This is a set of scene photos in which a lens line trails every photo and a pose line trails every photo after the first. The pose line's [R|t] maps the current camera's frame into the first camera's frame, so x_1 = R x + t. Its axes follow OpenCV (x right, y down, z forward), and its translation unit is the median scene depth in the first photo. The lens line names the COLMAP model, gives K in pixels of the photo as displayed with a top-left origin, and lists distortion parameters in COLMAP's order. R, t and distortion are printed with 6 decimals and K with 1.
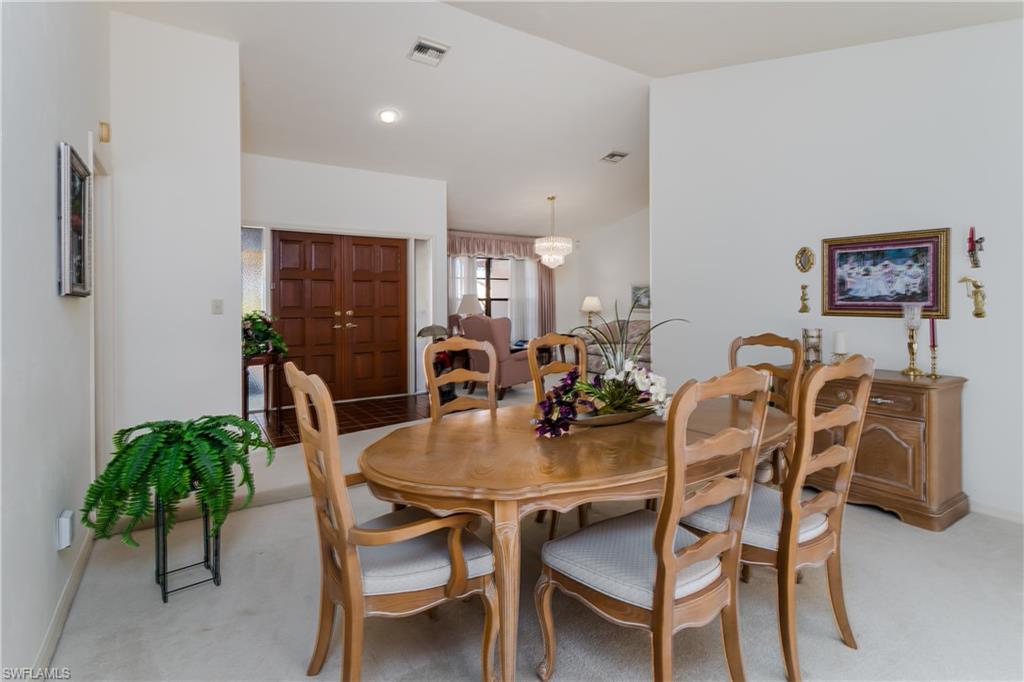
lens RADIAL K [[528.1, 0, 513.6], [0, 528.1, 322.8], [0, 0, 1]] dist [-0.000079, 0.000505]
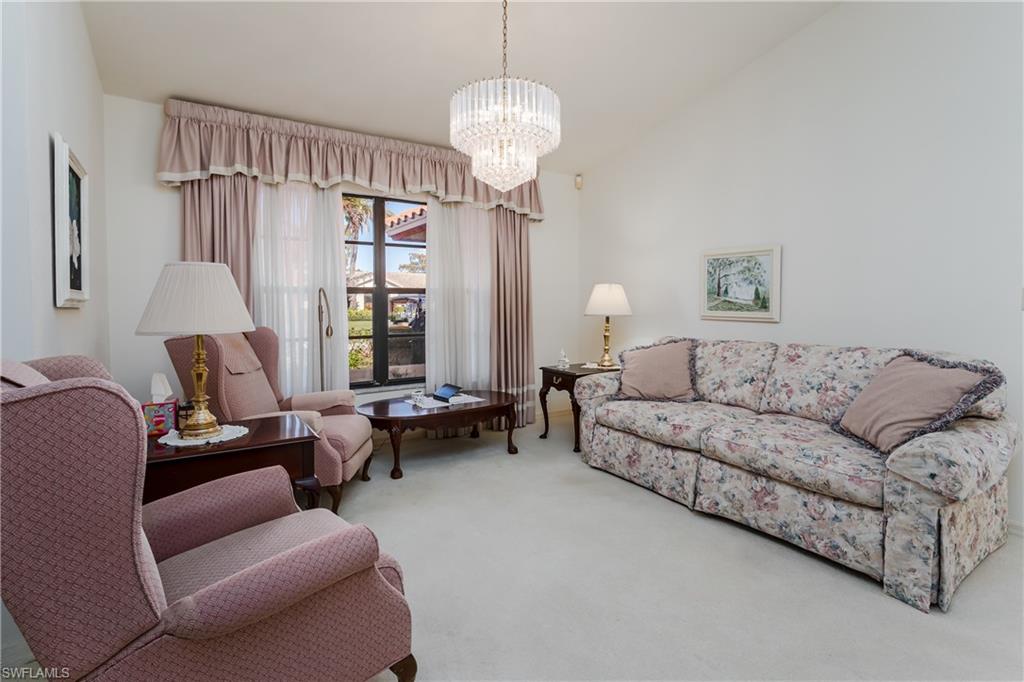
lens RADIAL K [[528.1, 0, 513.6], [0, 528.1, 322.8], [0, 0, 1]] dist [-0.000079, 0.000505]
pose [[0.999854, 0.000277, -0.017089, 0.089378], [-0.000256, 0.999999, 0.001247, -0.020065], [0.017089, -0.001242, 0.999853, 0.671916]]
